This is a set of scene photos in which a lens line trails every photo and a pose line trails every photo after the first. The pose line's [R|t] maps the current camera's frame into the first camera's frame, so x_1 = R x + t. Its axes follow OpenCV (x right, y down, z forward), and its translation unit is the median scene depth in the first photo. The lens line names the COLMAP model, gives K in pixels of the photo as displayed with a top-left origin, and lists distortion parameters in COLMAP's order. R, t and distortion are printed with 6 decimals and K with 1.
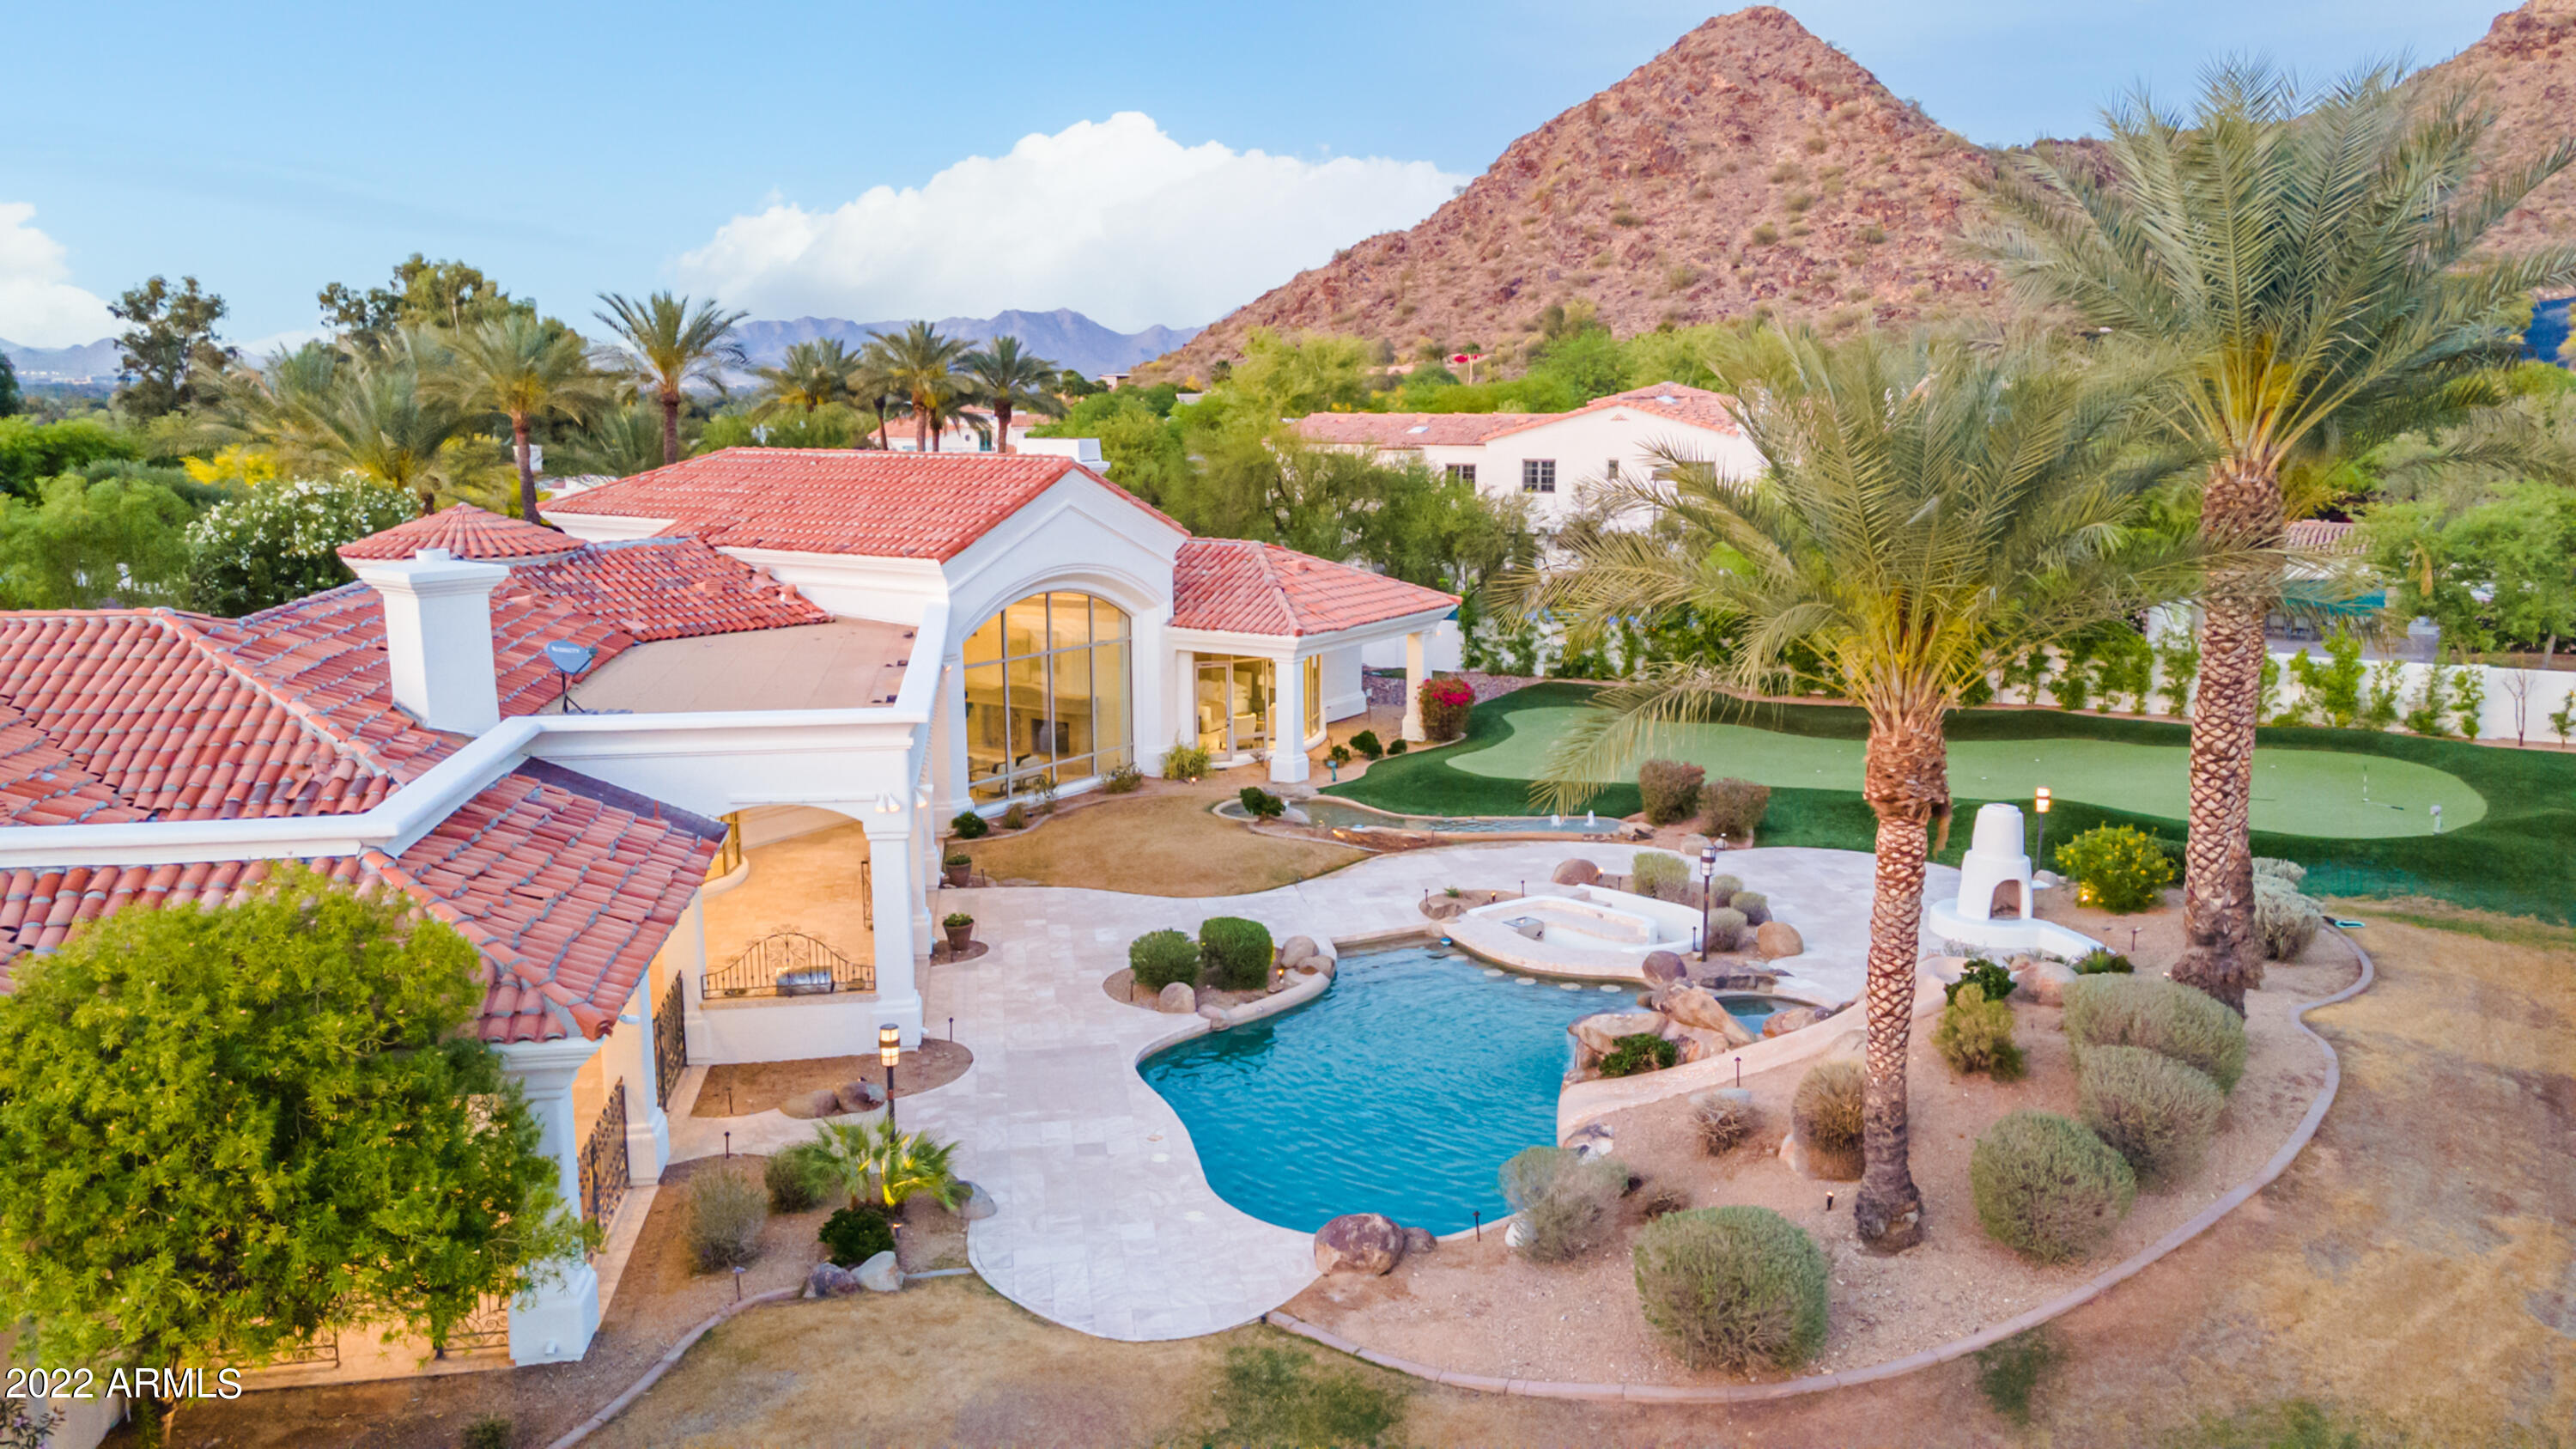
lens RADIAL K [[1880.1, 0, 1288.0], [0, 1880.1, 724.5], [0, 0, 1]] dist [0.015113, 0.055934]
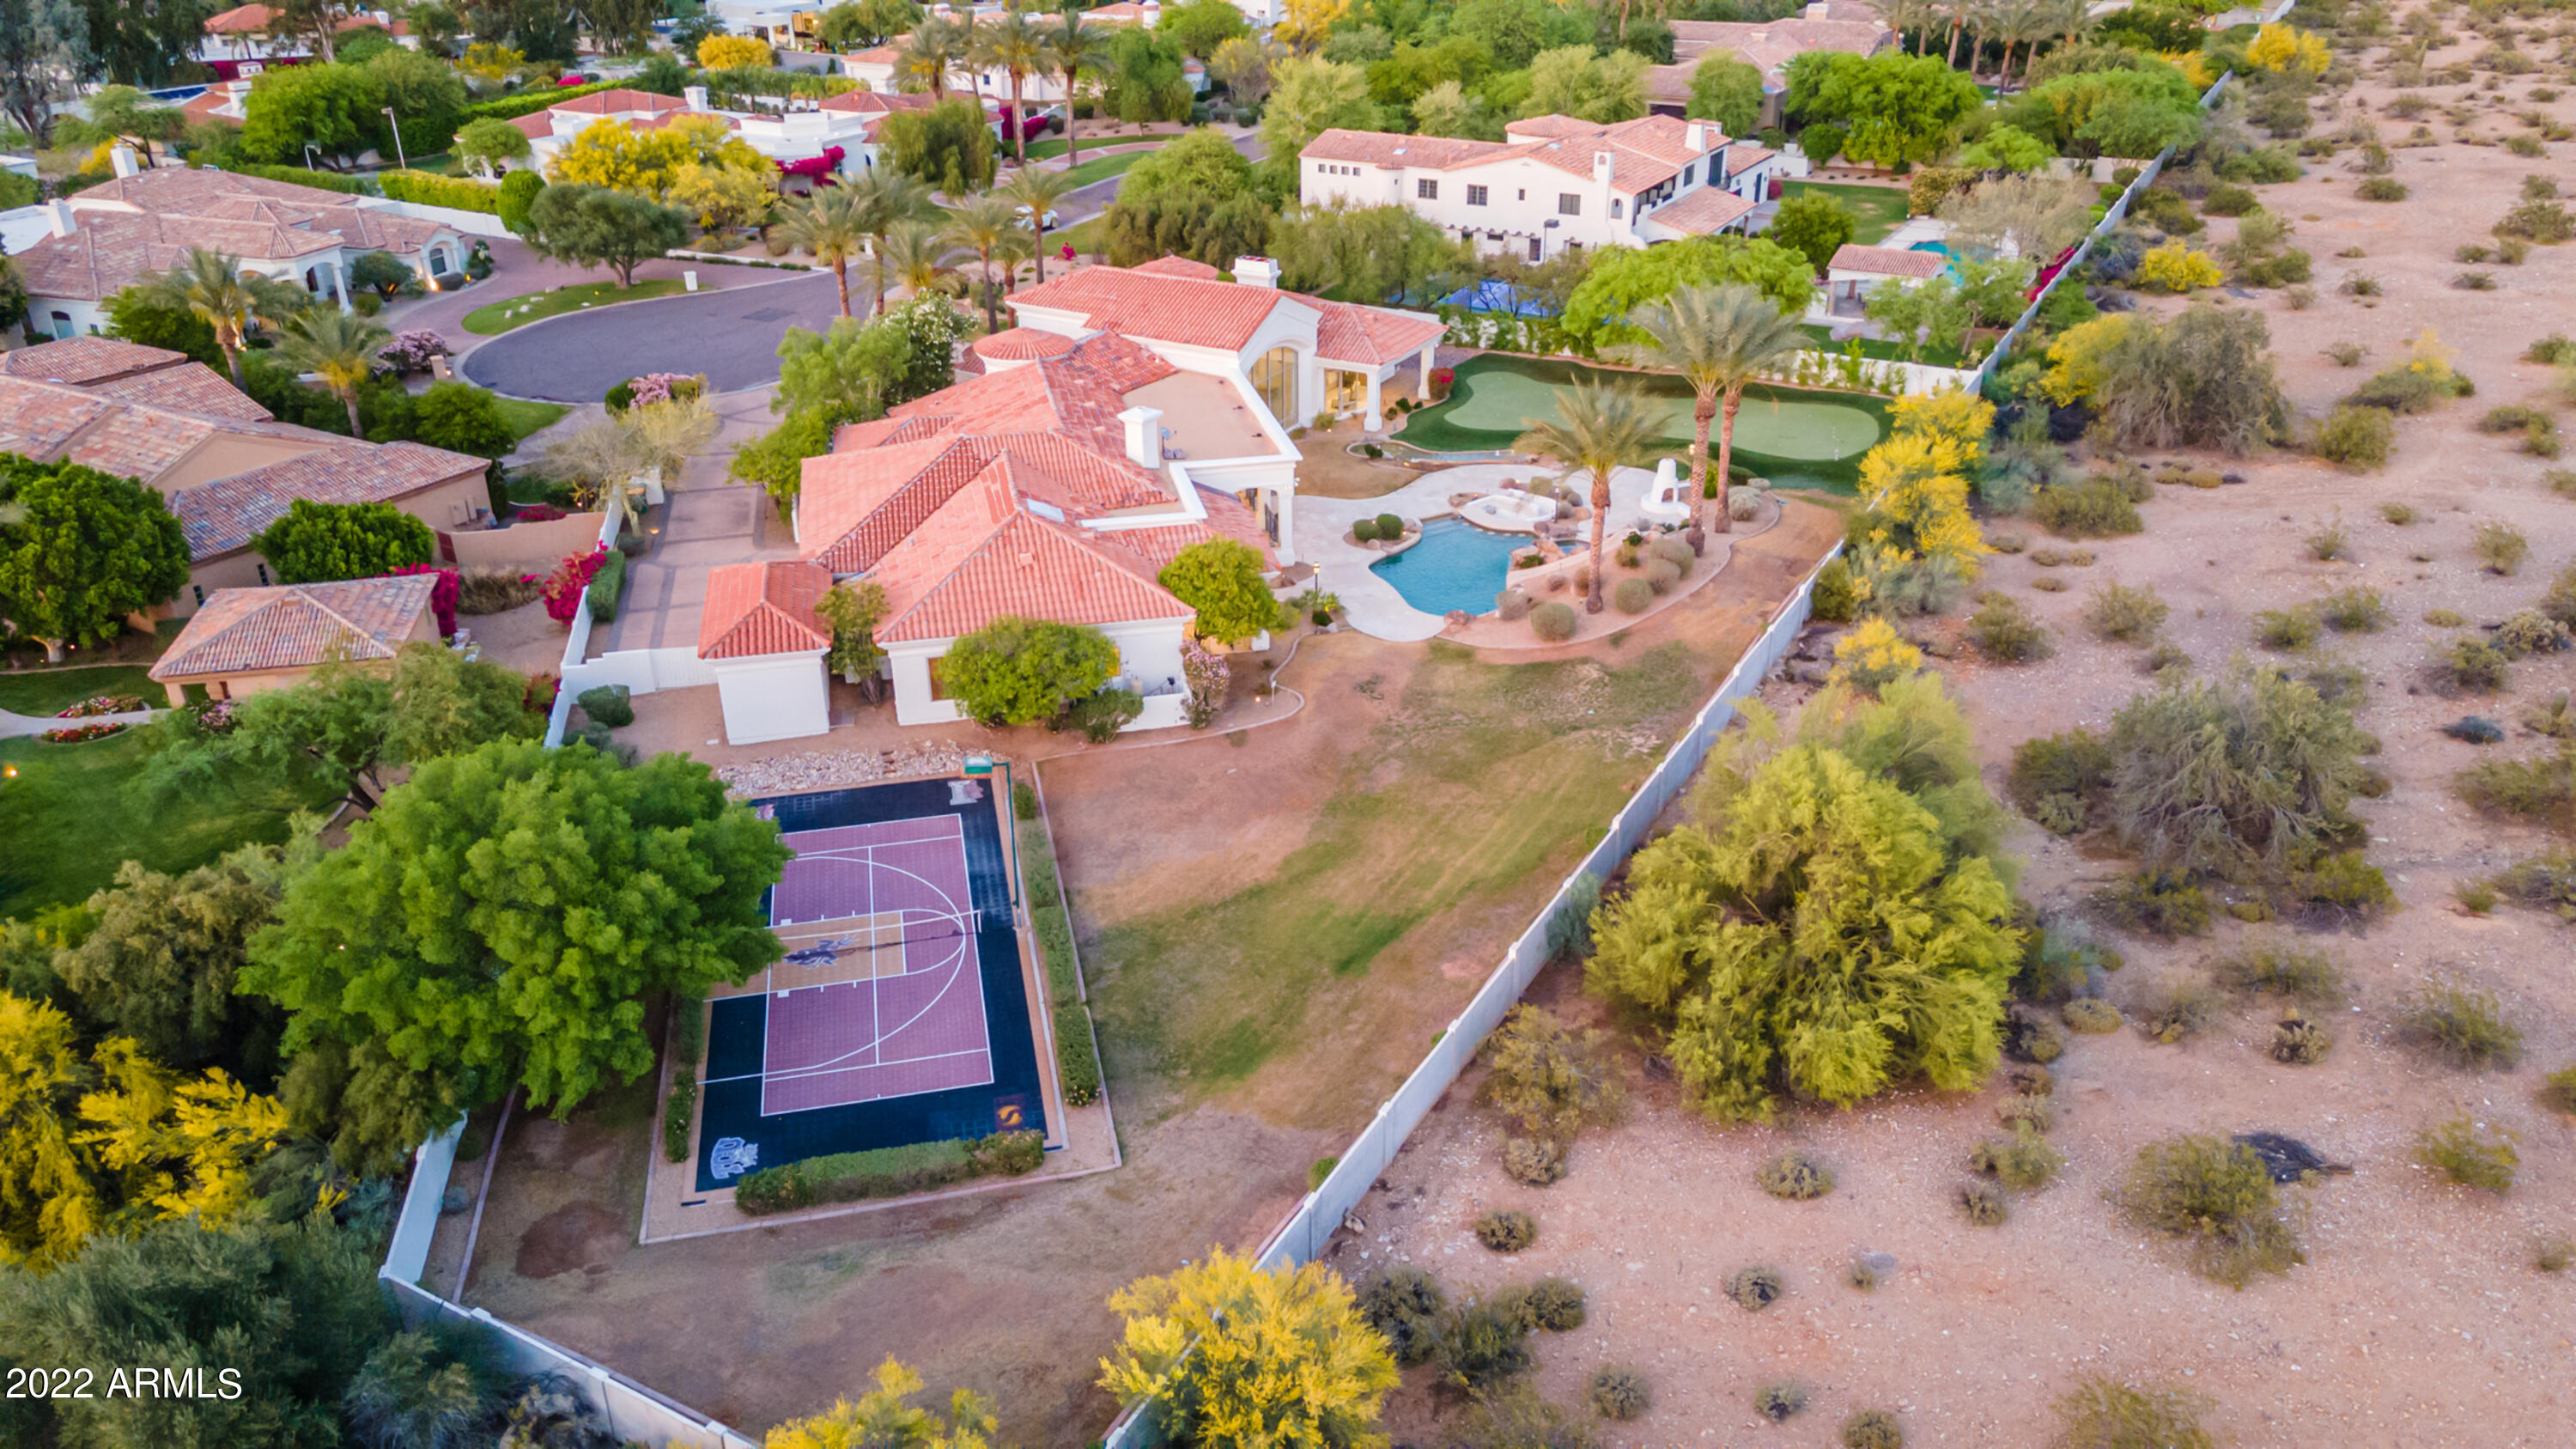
lens RADIAL K [[1884.1, 0, 1288.0], [0, 1884.1, 724.5], [0, 0, 1]] dist [0.046284, 0.047467]
pose [[0.998009, -0.034560, 0.052760, -0.308251], [0.018255, 0.958990, 0.282852, -0.359607], [-0.060372, -0.281326, 0.957711, -1.612863]]
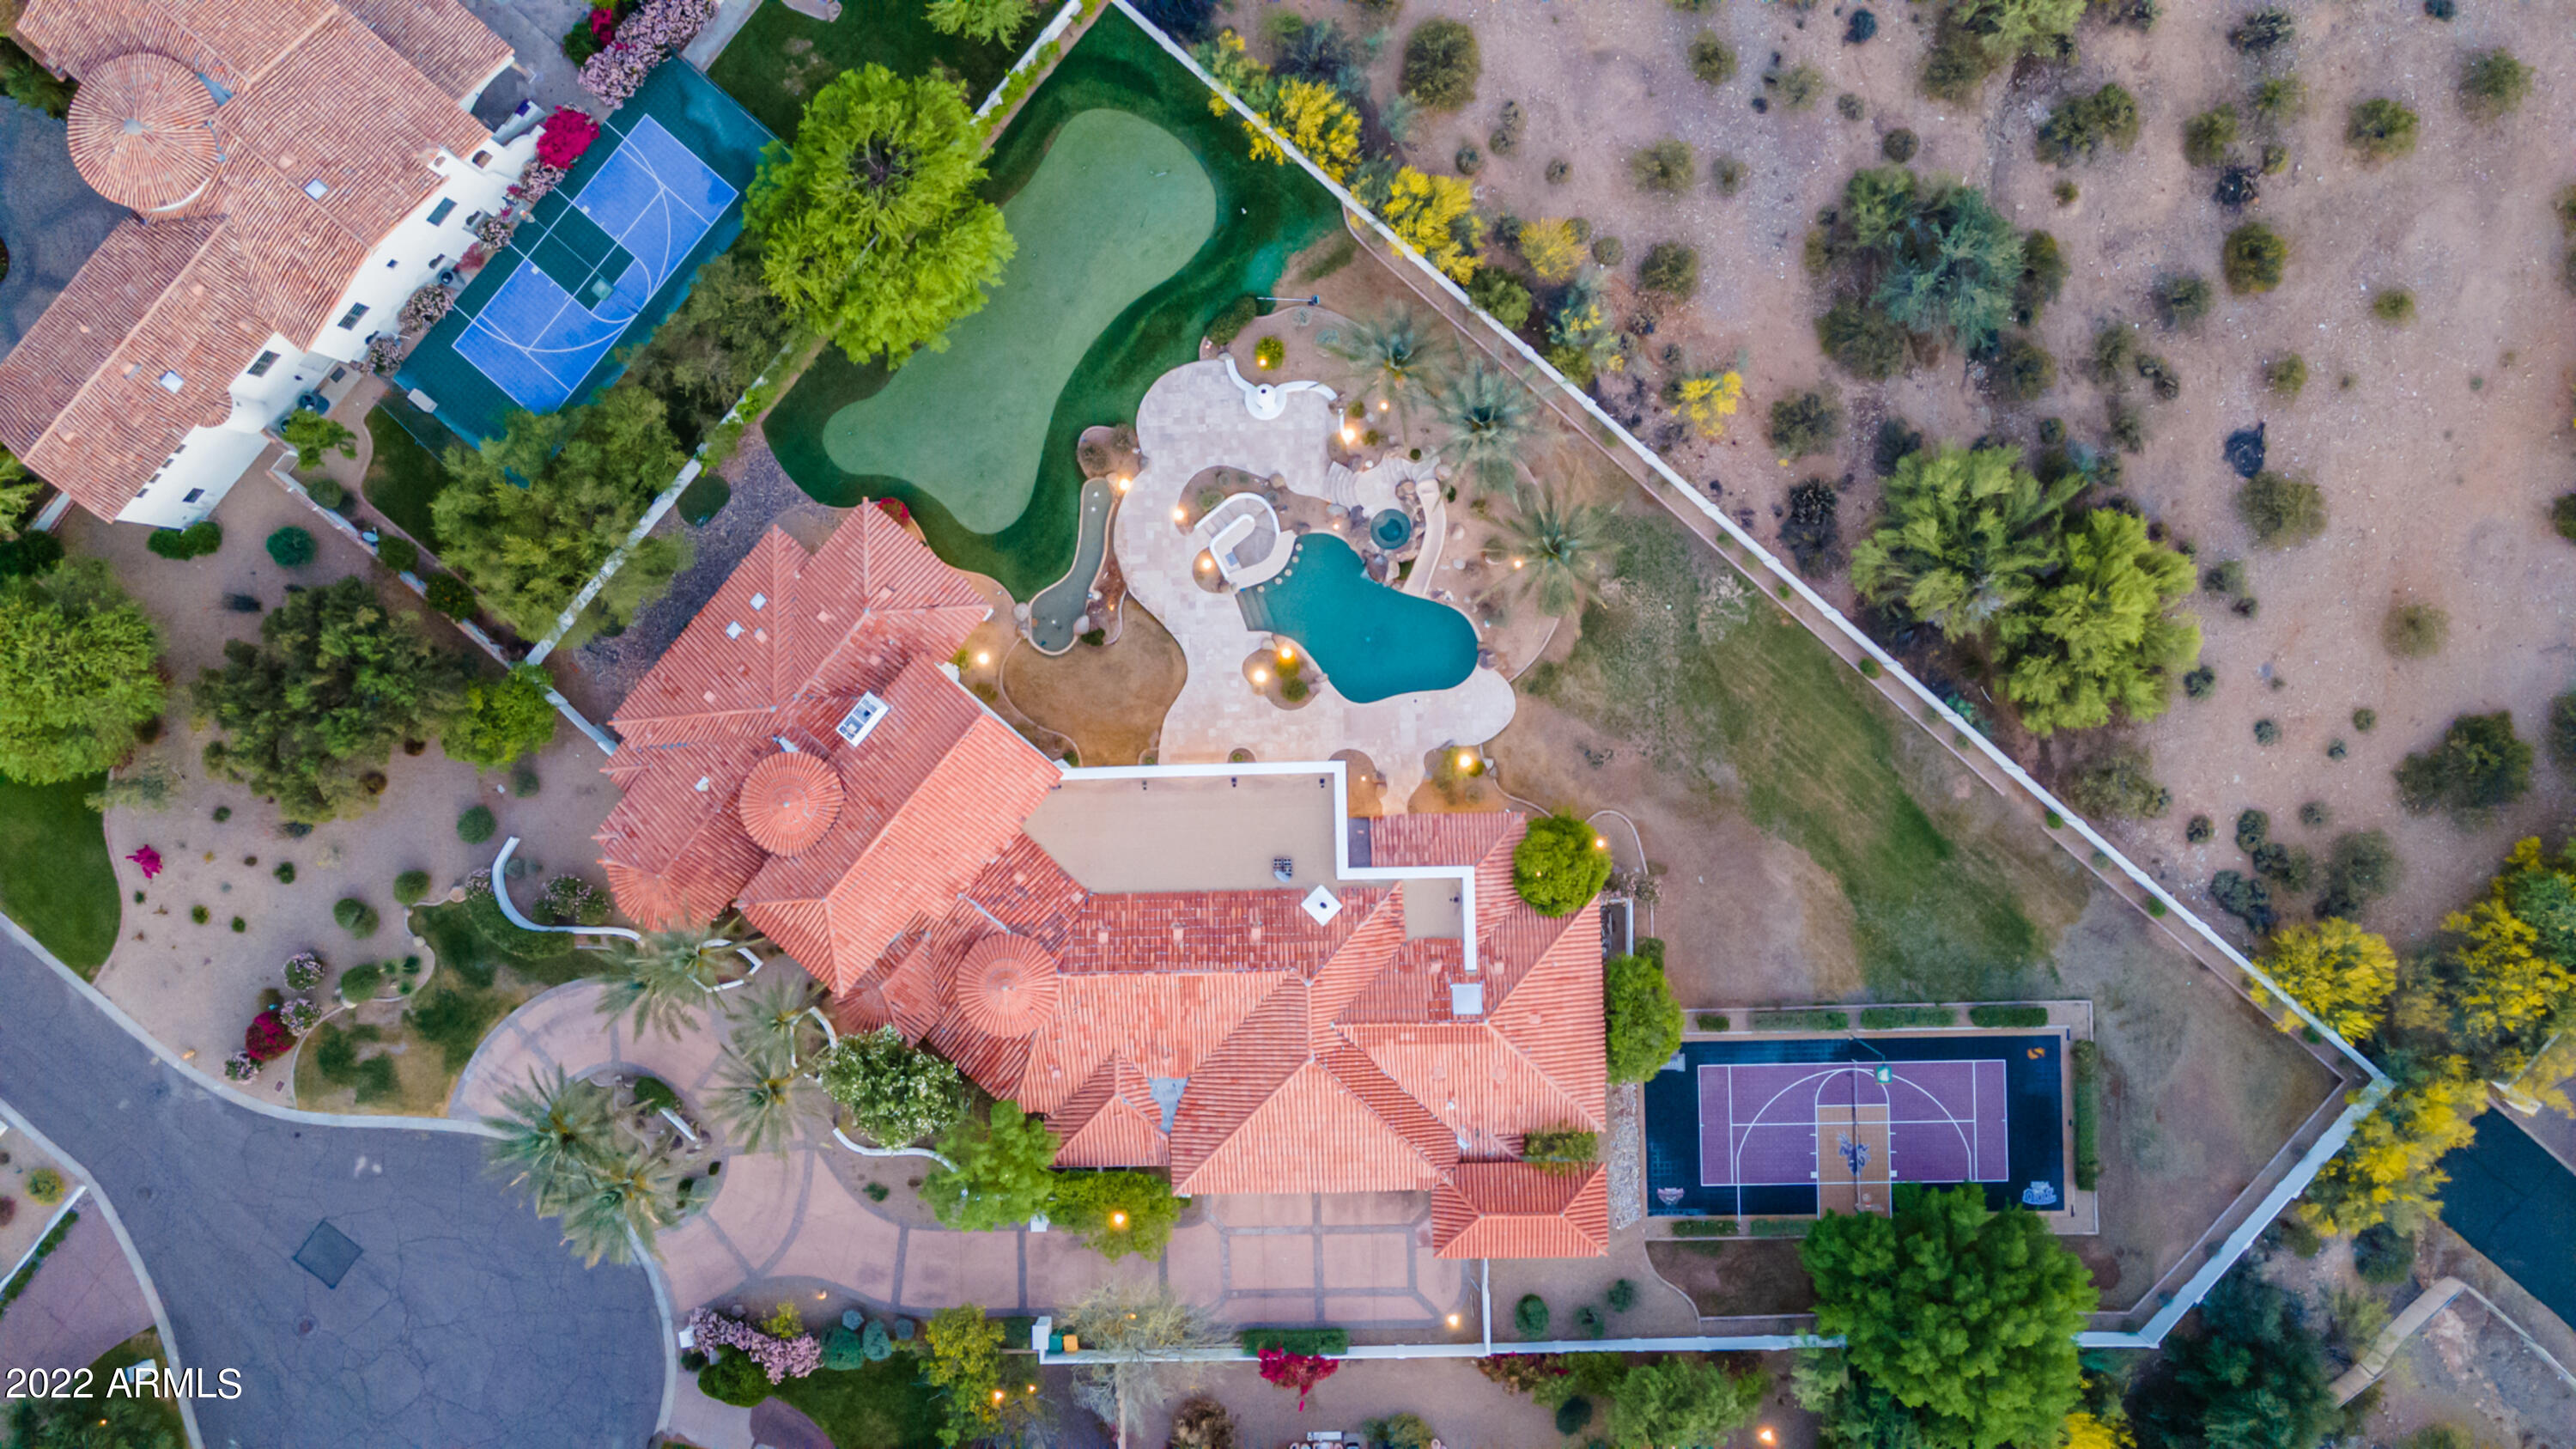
lens RADIAL K [[1880.1, 0, 1288.0], [0, 1880.1, 724.5], [0, 0, 1]] dist [0.015113, 0.055934]
pose [[0.126867, -0.991691, -0.021310, -0.049929], [0.201199, 0.004690, 0.979539, -2.667827], [-0.971300, -0.128558, 0.200122, 0.344781]]
